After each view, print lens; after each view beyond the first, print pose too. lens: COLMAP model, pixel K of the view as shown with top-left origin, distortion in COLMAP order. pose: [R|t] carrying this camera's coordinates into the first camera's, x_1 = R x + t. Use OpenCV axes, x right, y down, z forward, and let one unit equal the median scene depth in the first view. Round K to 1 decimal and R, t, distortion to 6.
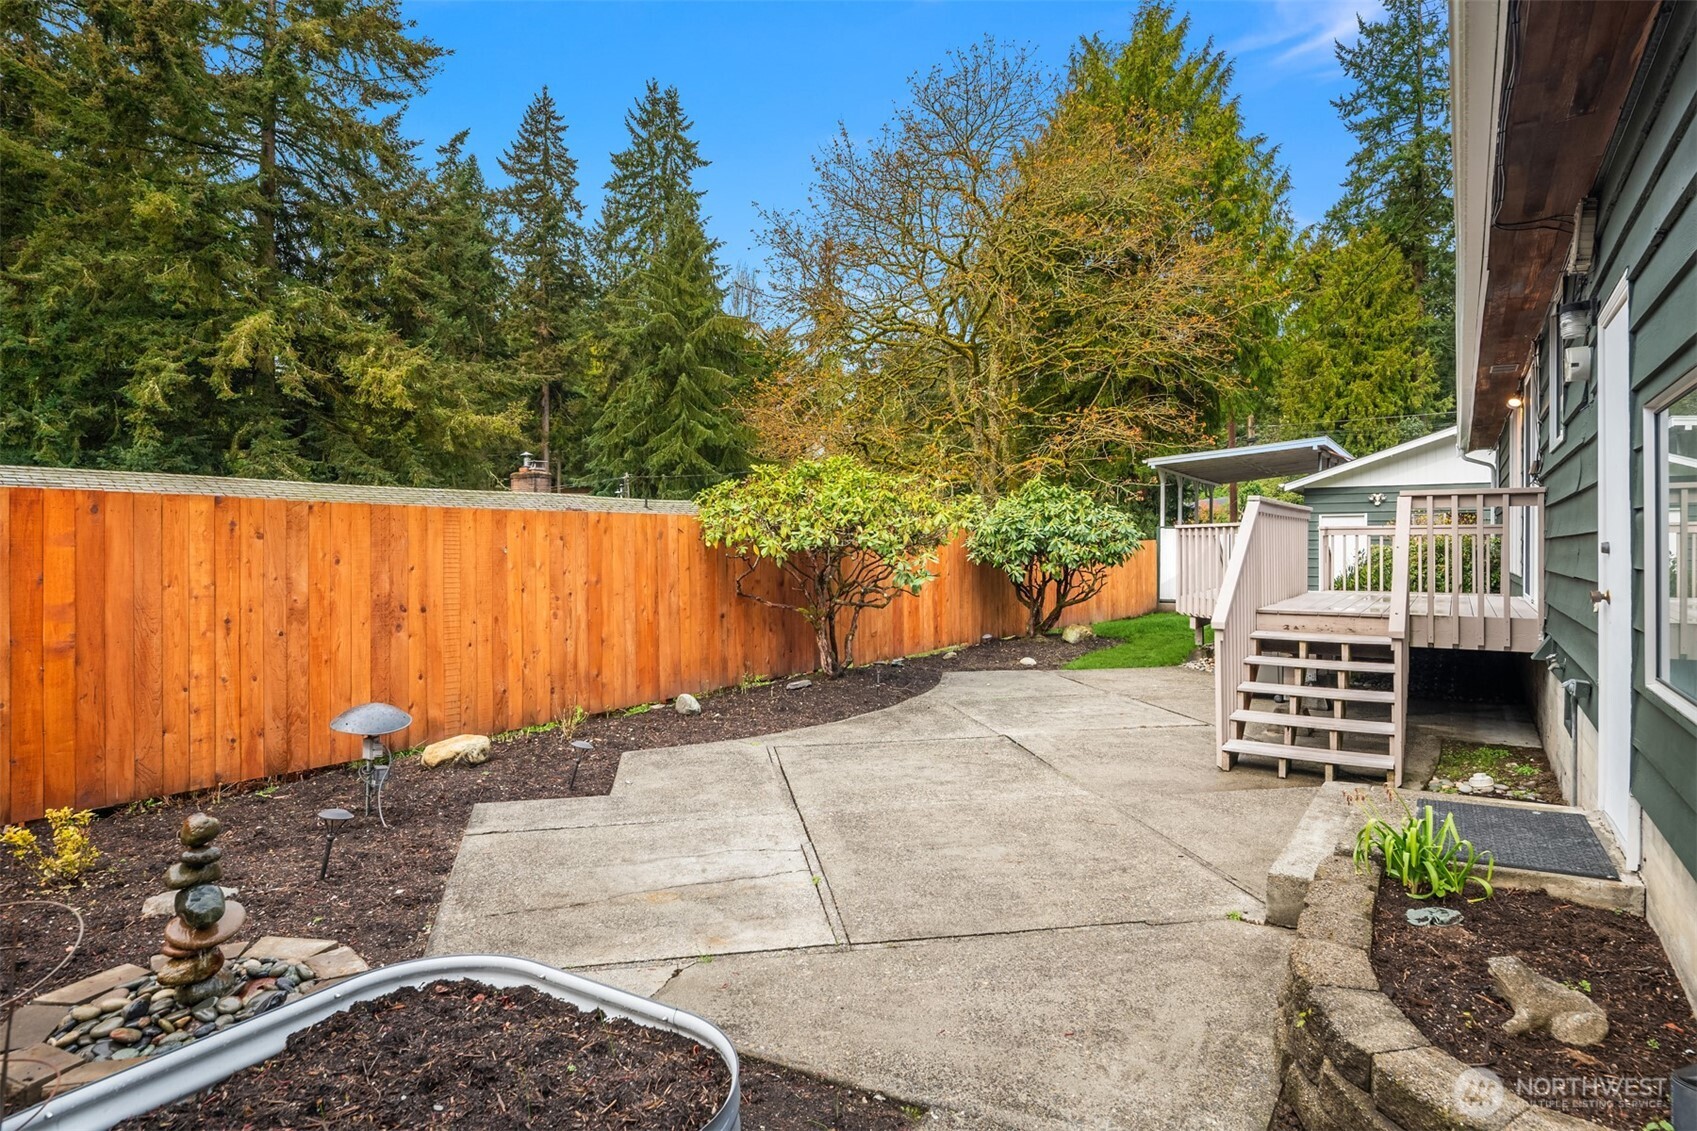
lens RADIAL K [[936.1, 0, 830.4], [0, 936.1, 551.2], [0, 0, 1]] dist [-0.002514, -0.006649]
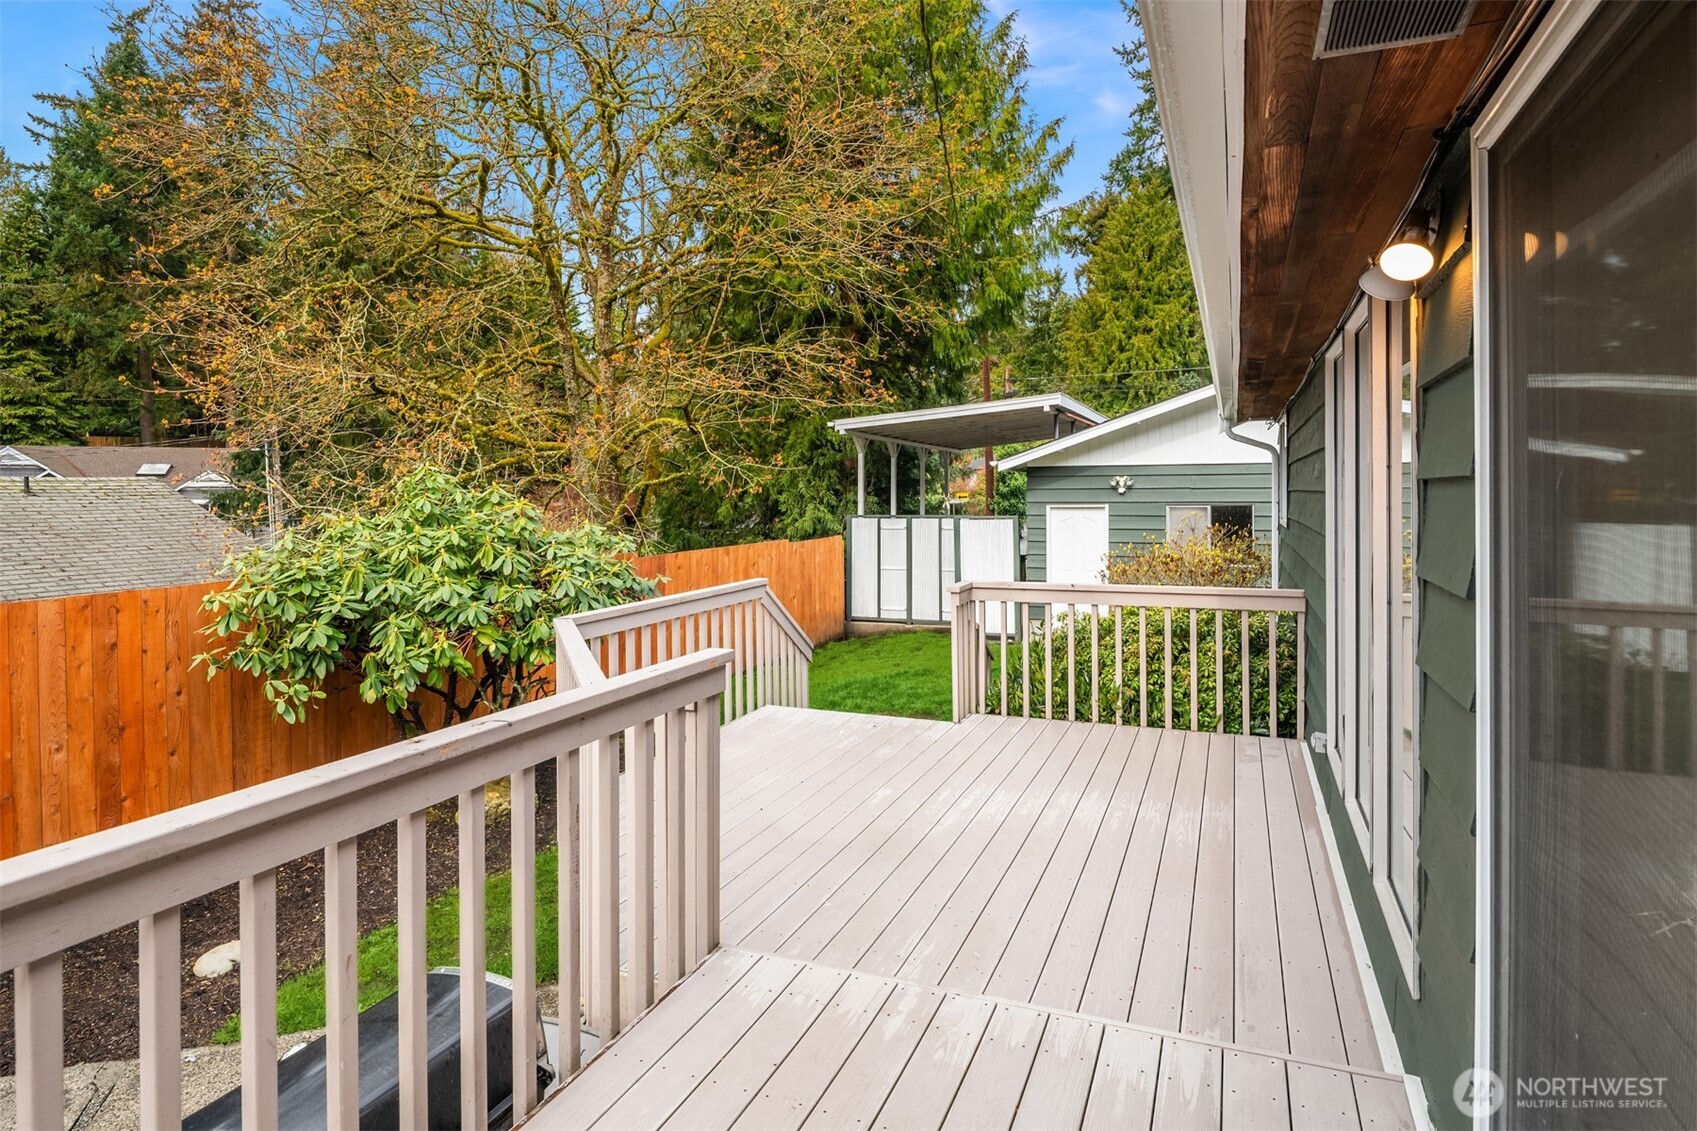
lens RADIAL K [[936.1, 0, 833.3], [0, 936.1, 504.1], [0, 0, 1]] dist [-0.002514, -0.006649]
pose [[0.982642, -0.007198, 0.185374, 0.068663], [0.006345, 0.999966, 0.005192, -0.012924], [-0.185405, -0.003925, 0.982654, 0.099104]]
